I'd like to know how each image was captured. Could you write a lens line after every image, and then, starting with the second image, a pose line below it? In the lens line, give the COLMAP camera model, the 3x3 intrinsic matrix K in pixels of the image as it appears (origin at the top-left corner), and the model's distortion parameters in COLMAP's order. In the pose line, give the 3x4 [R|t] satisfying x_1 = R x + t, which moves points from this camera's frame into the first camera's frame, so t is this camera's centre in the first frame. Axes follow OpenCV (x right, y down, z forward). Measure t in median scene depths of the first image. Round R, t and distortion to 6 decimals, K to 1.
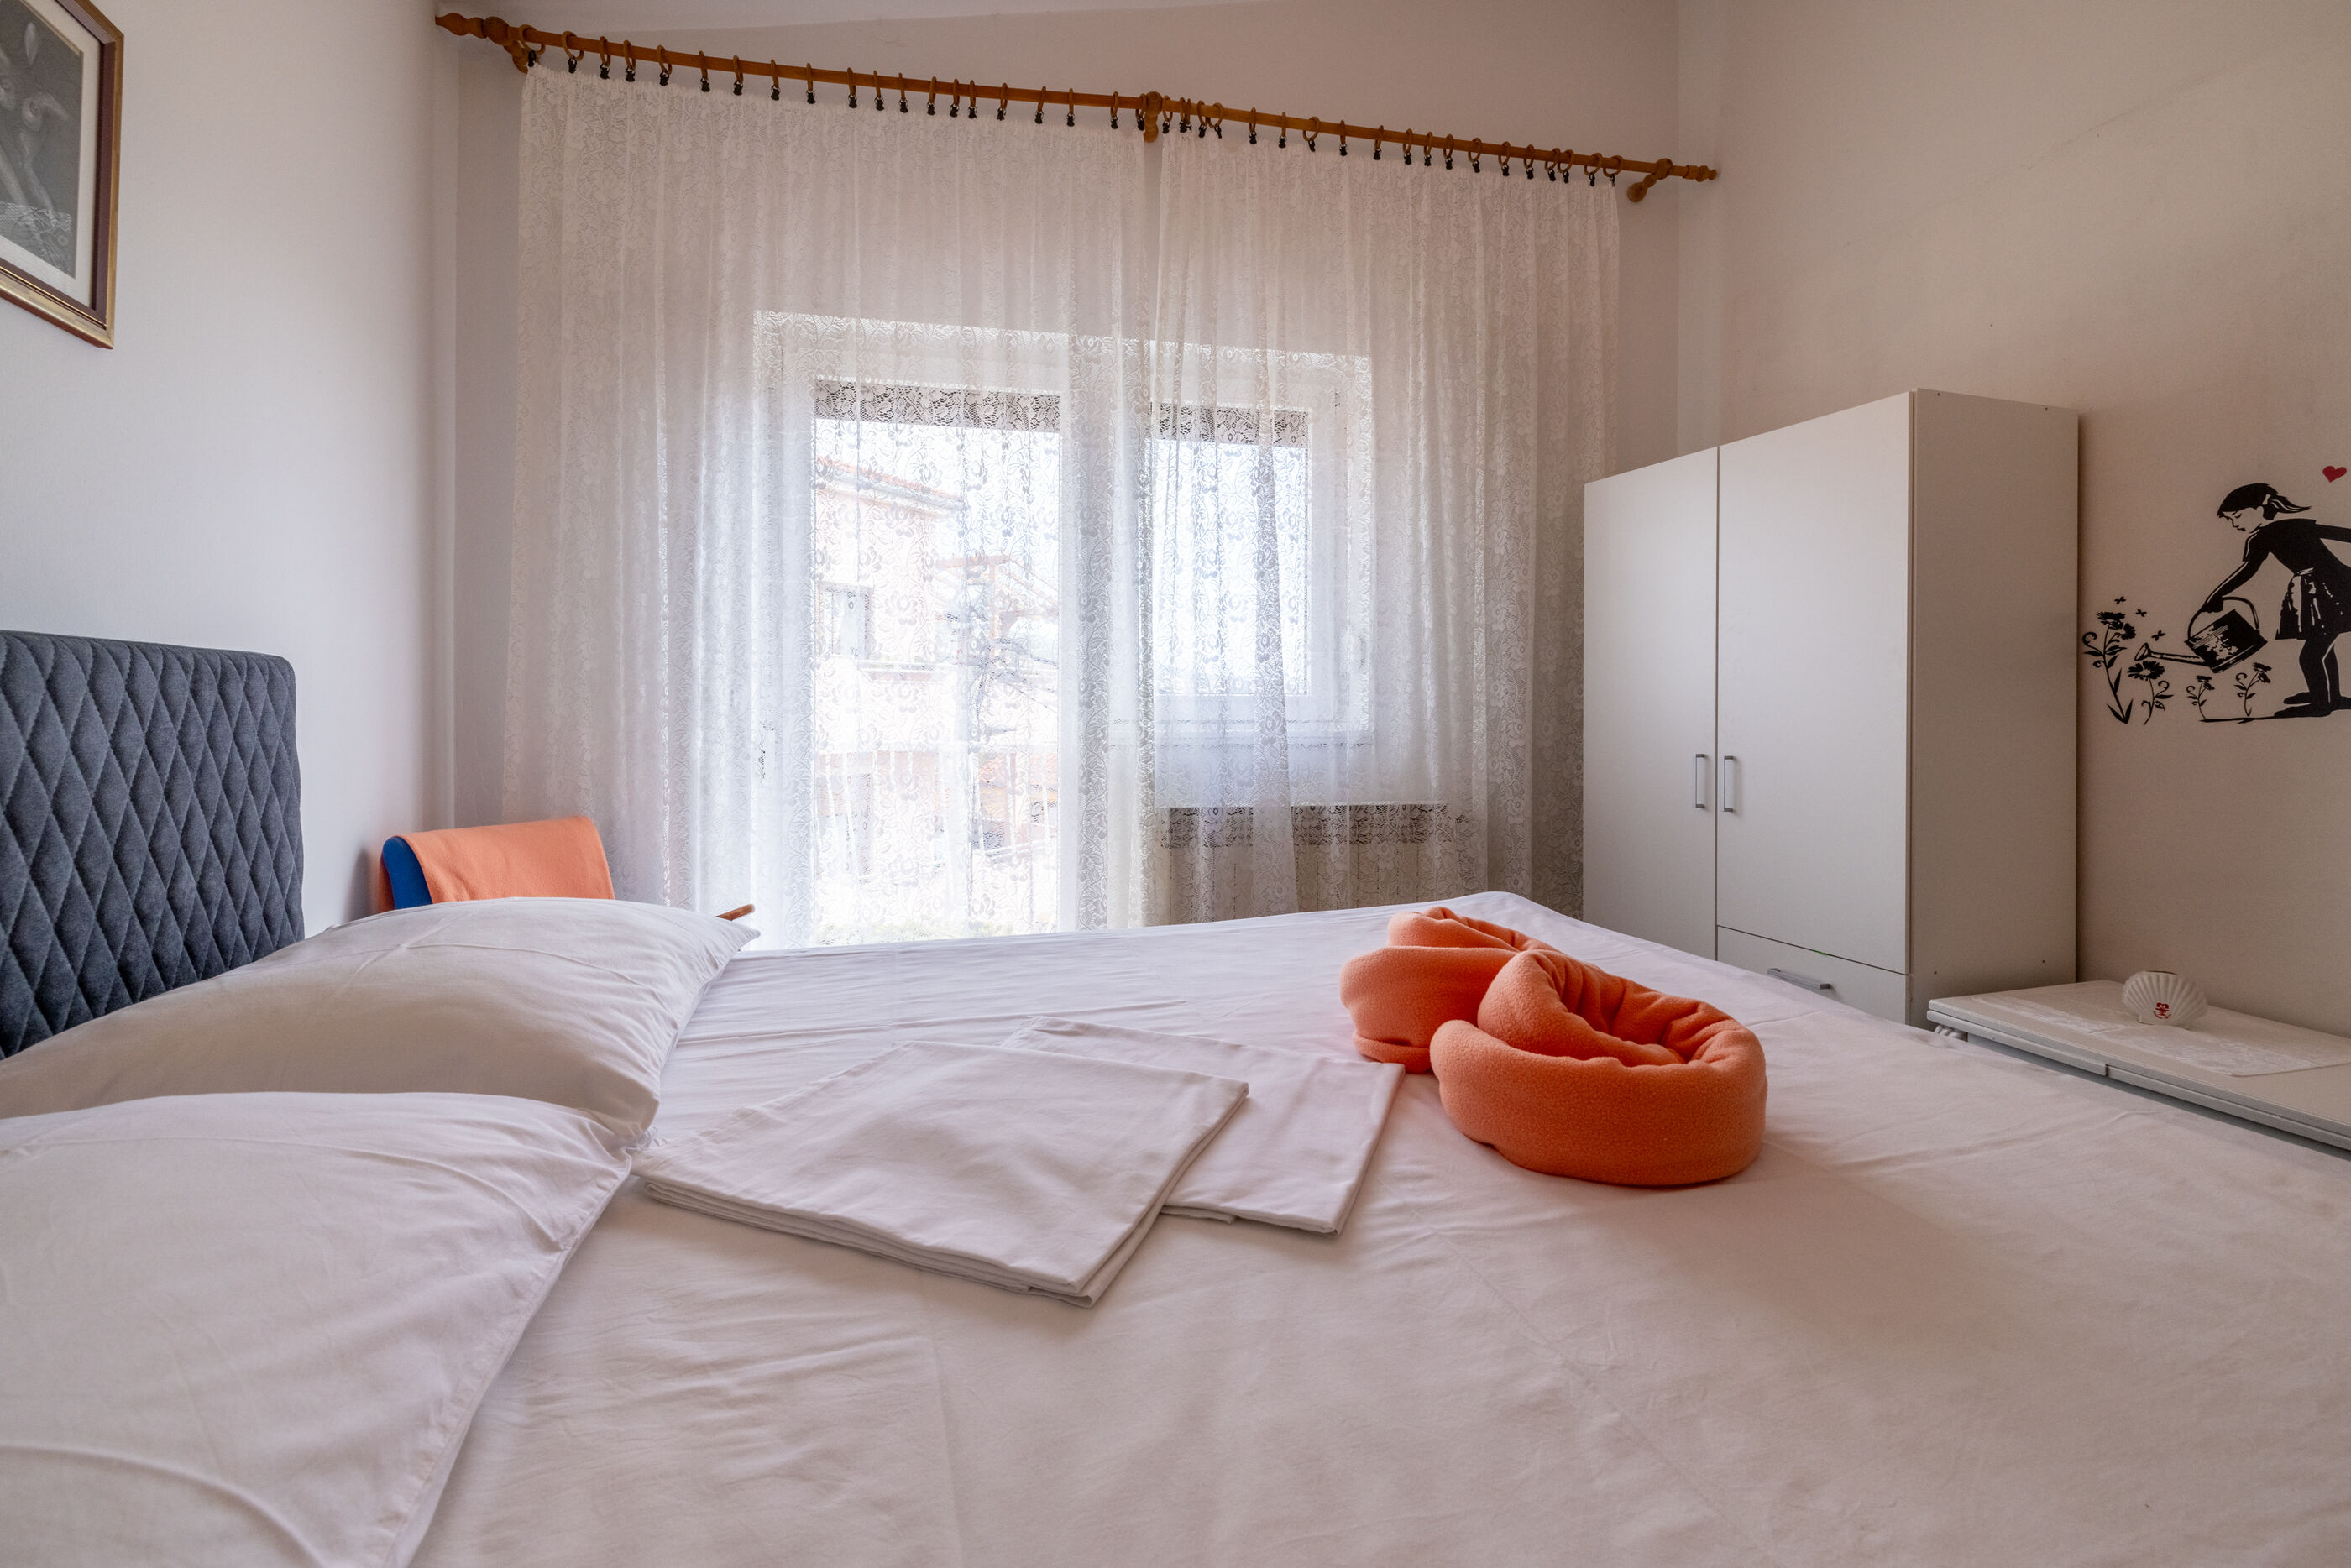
lens RADIAL K [[1016.8, 0, 1214.8], [0, 1016.8, 695.9], [0, 0, 1]] dist [0.002990, 0.000905]
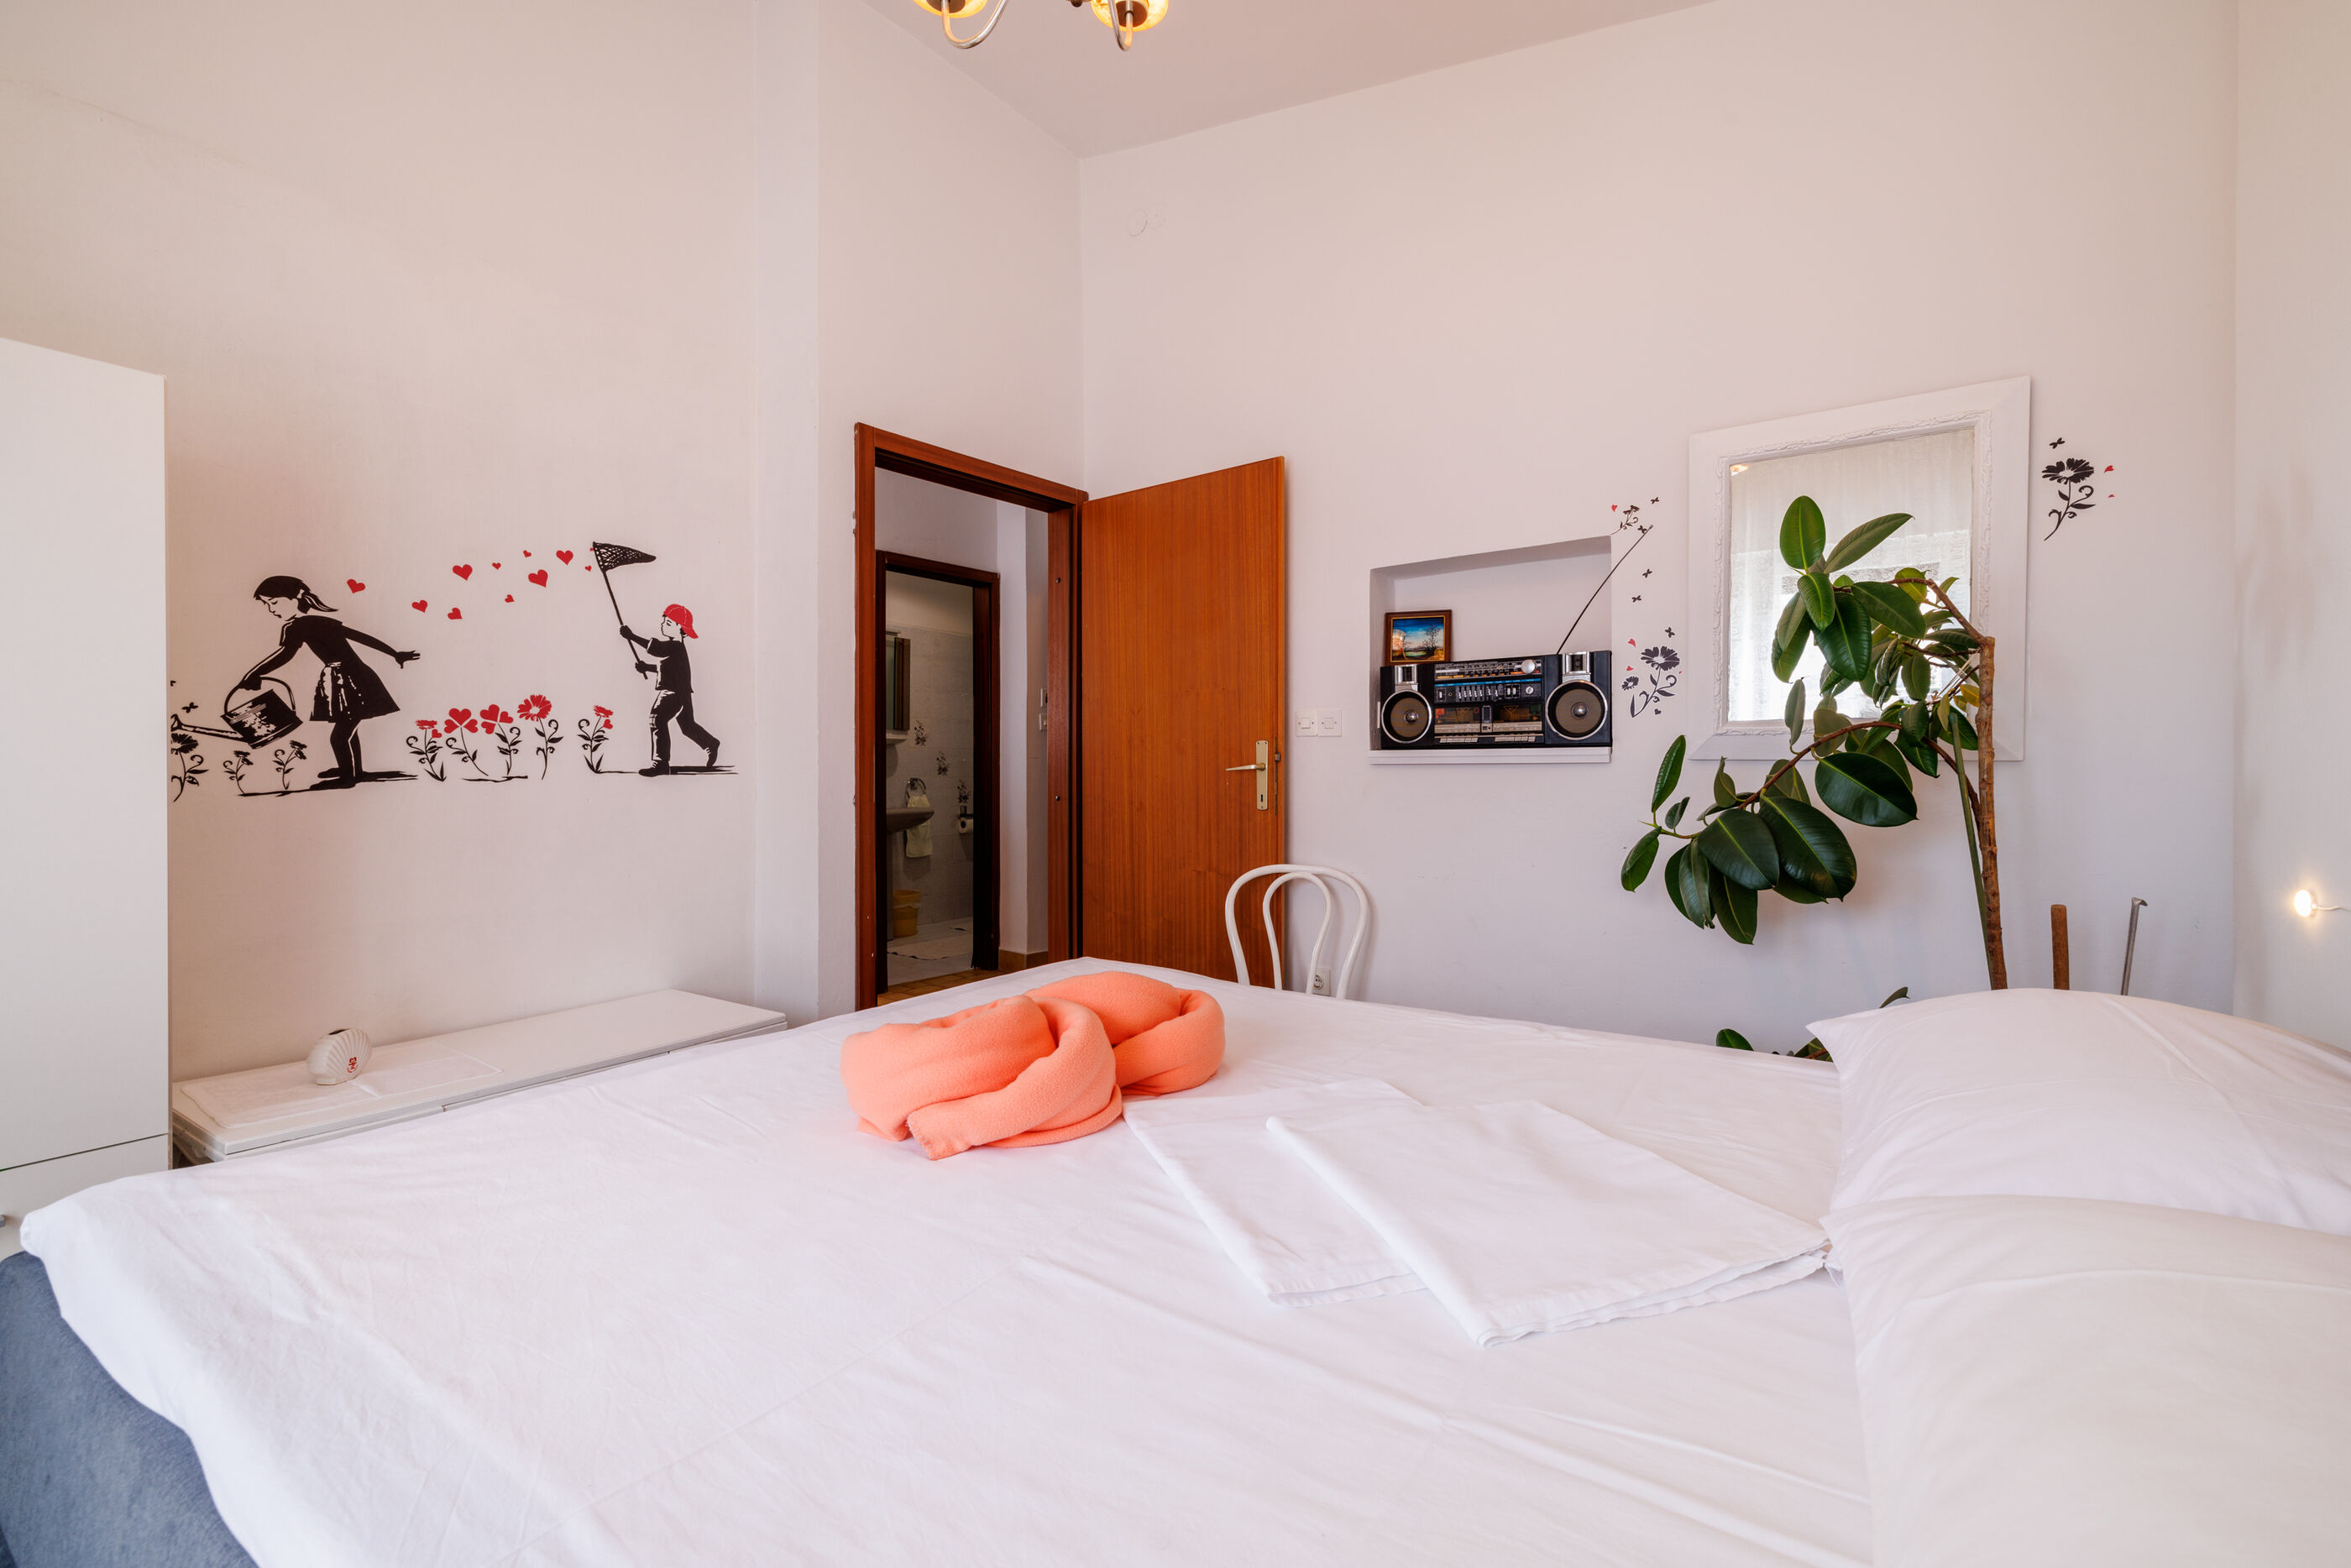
lens RADIAL K [[1016.8, 0, 1168.4], [0, 1016.8, 768.5], [0, 0, 1]] dist [0.002990, 0.000905]
pose [[-0.579057, -0.002365, 0.815283, -0.415505], [-0.005583, 0.999984, -0.001064, -0.006601], [-0.815268, -0.005168, -0.579061, 0.863377]]
